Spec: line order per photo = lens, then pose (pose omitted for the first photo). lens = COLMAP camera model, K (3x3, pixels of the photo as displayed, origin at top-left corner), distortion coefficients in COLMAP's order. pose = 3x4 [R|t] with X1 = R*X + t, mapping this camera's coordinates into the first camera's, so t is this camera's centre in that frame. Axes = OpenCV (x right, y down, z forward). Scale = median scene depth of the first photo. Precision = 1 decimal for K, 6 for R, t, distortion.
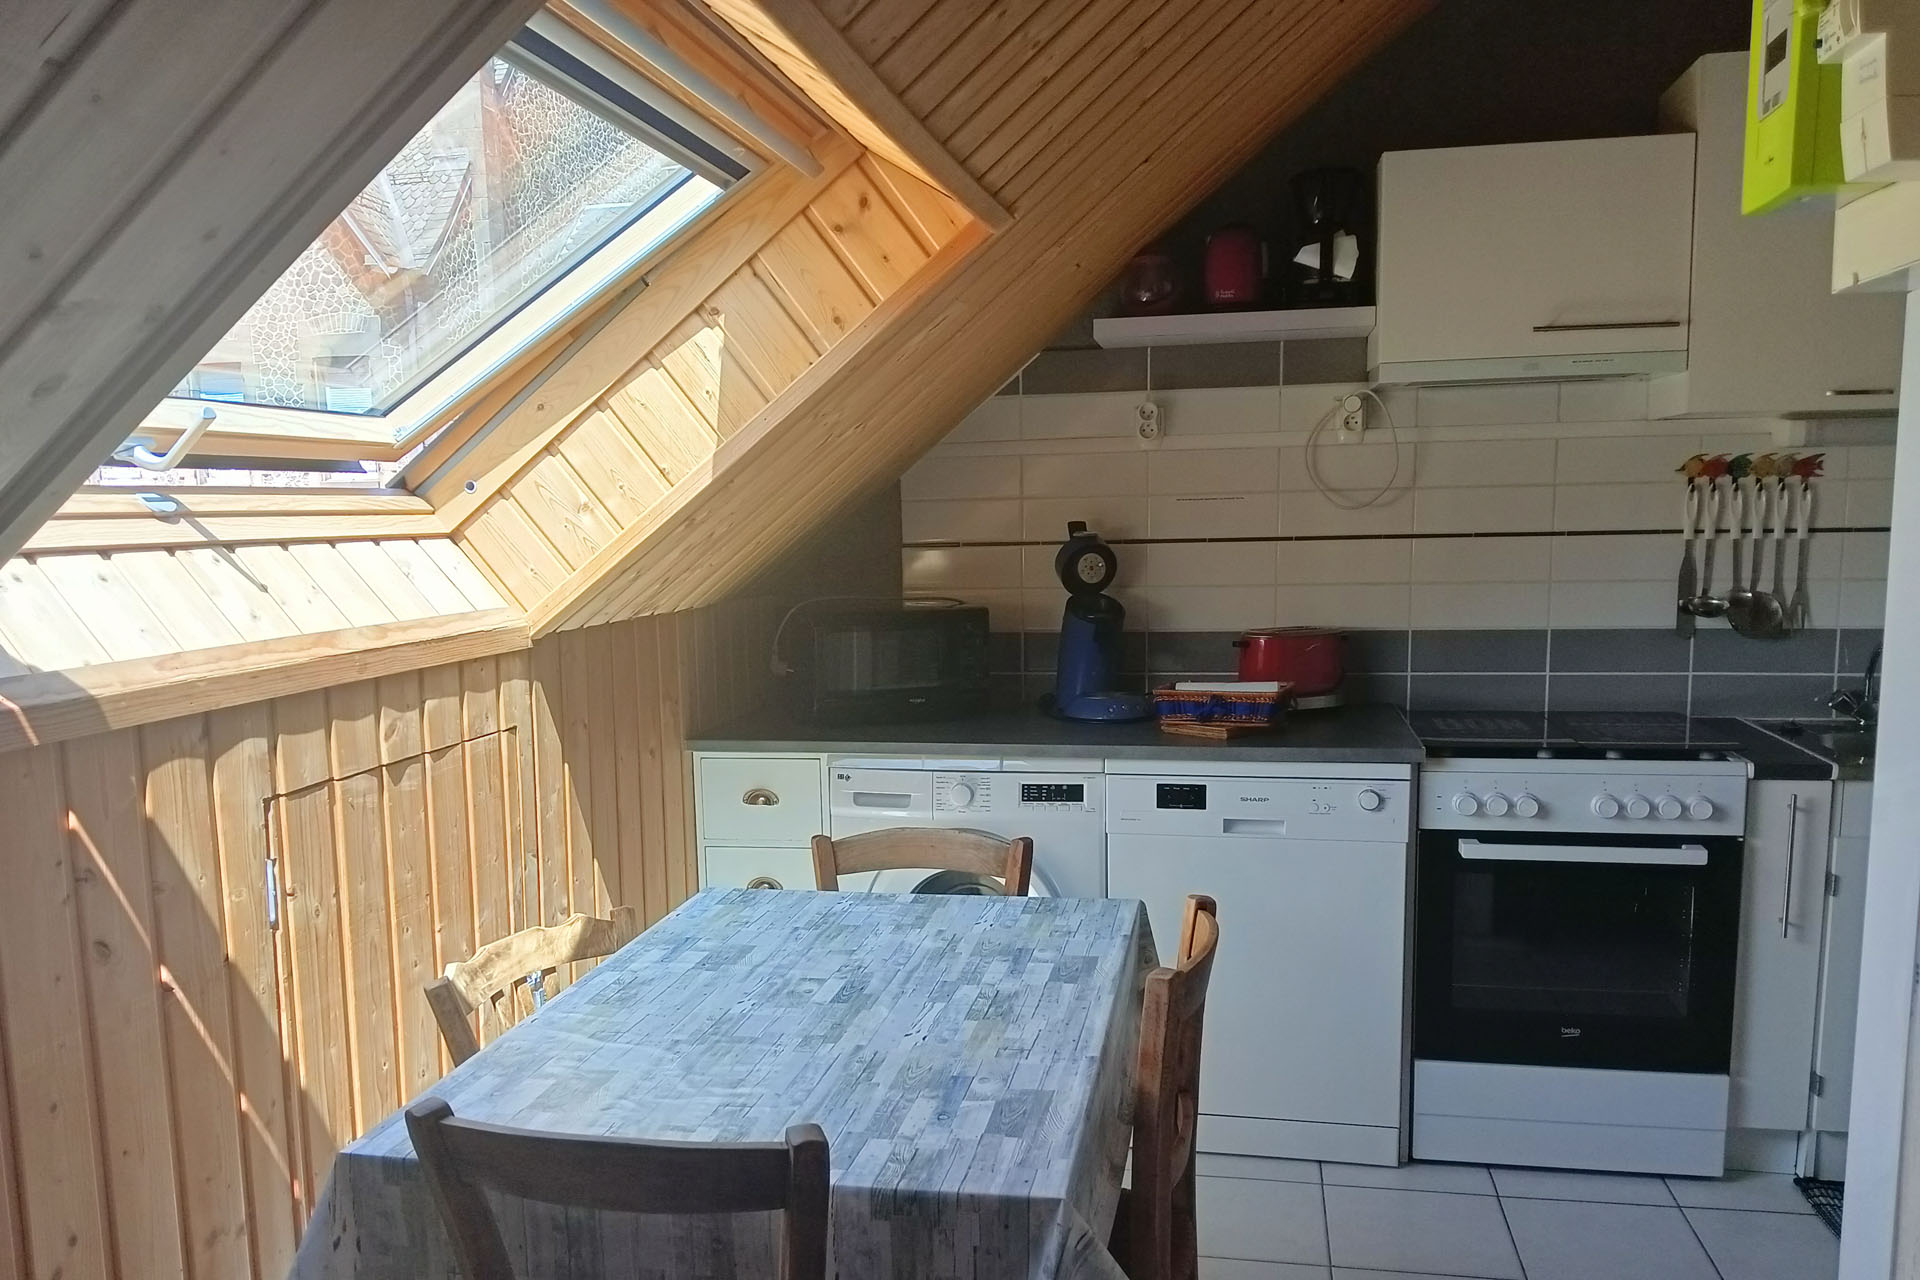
lens RADIAL K [[1523.4, 0, 960.0], [0, 1523.4, 640.0], [0, 0, 1]] dist [0.086418, -0.177179]
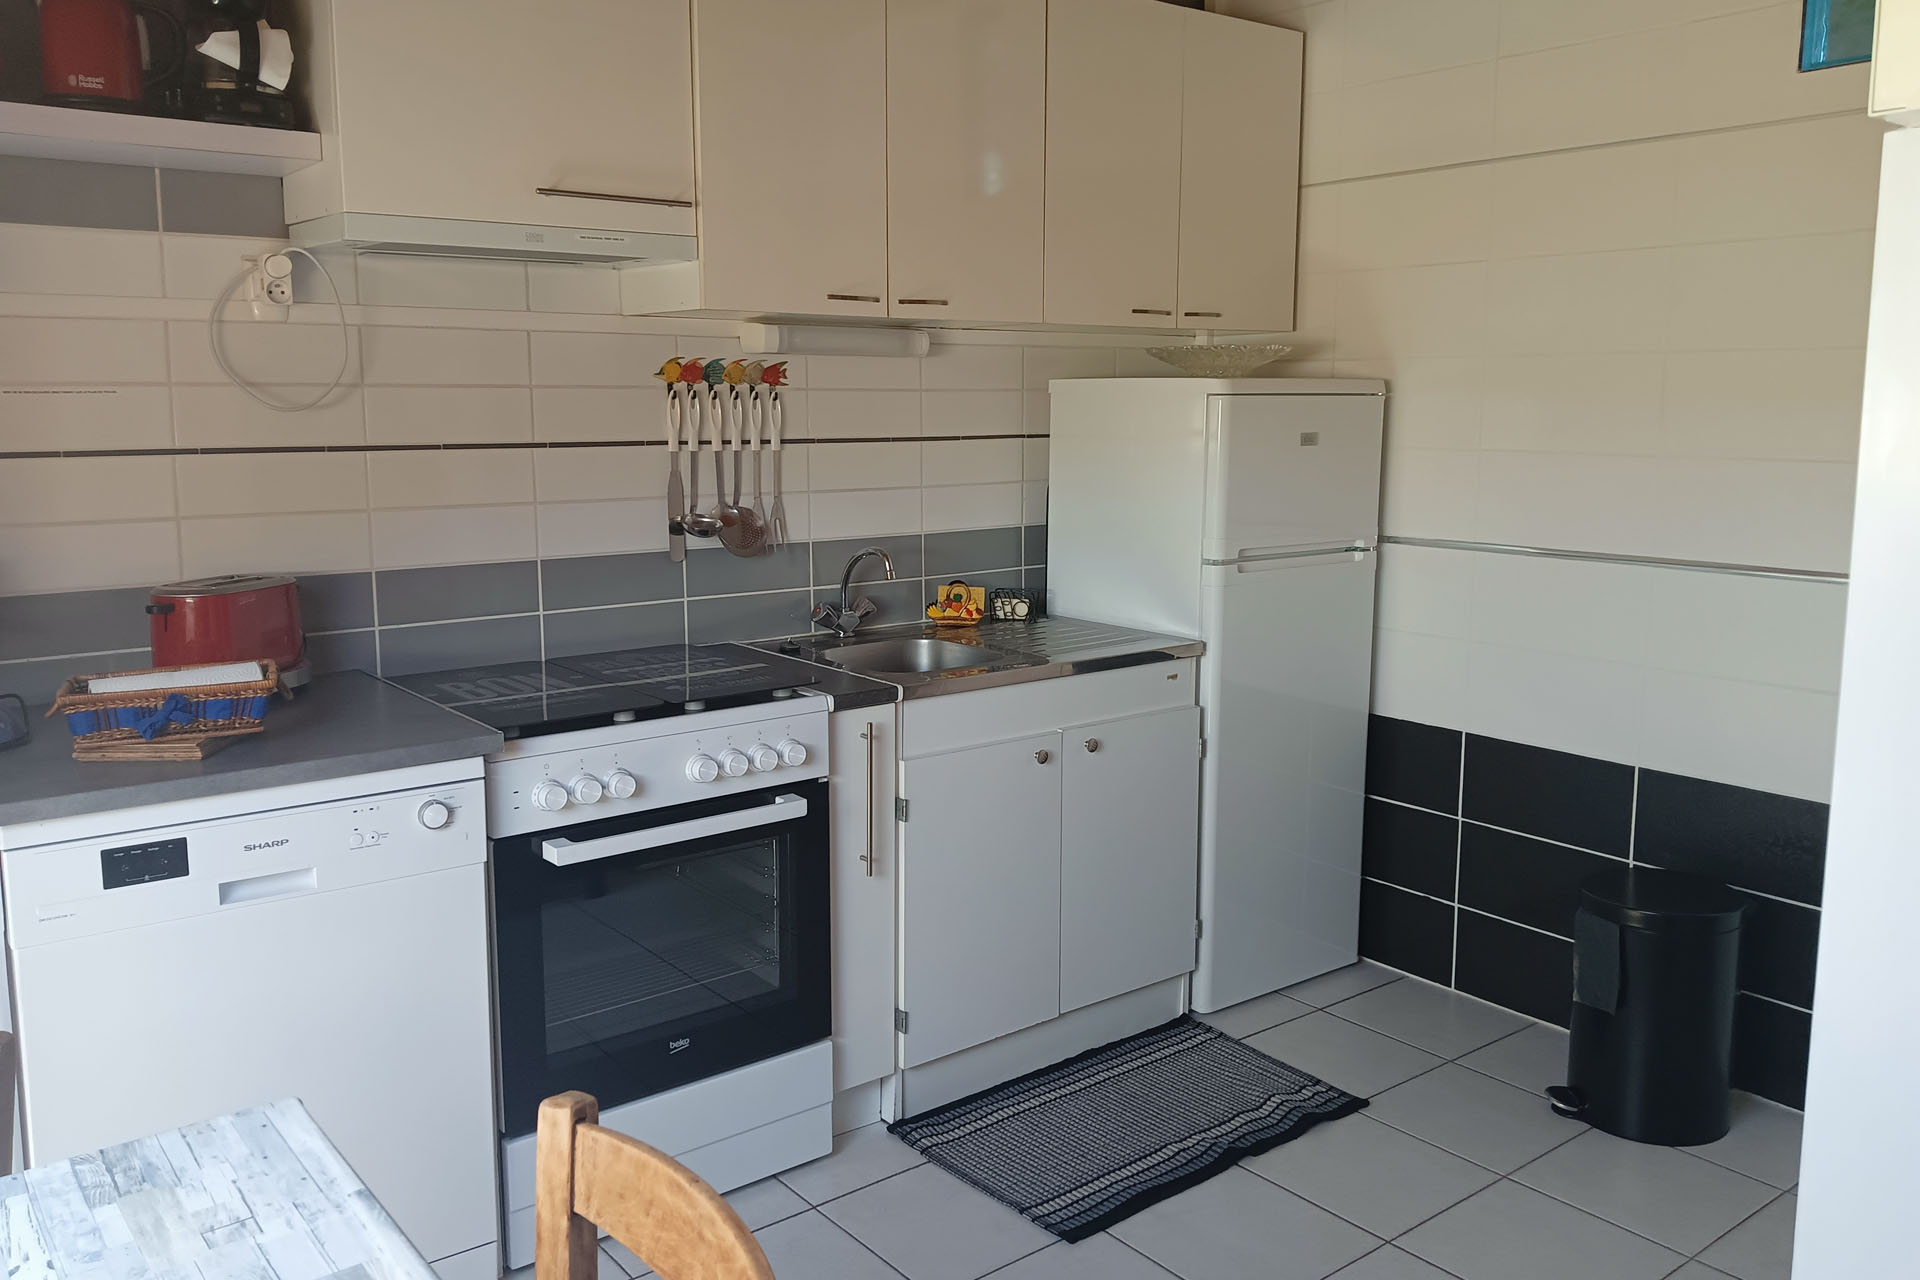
lens RADIAL K [[1477.3, 0, 962.5], [0, 1477.3, 581.5], [0, 0, 1]] dist [0.066412, -0.158158]
pose [[0.648204, -0.071469, 0.758105, -0.082729], [0.055470, 0.997372, 0.046597, -0.020731], [-0.759443, 0.011848, 0.650465, 0.312011]]
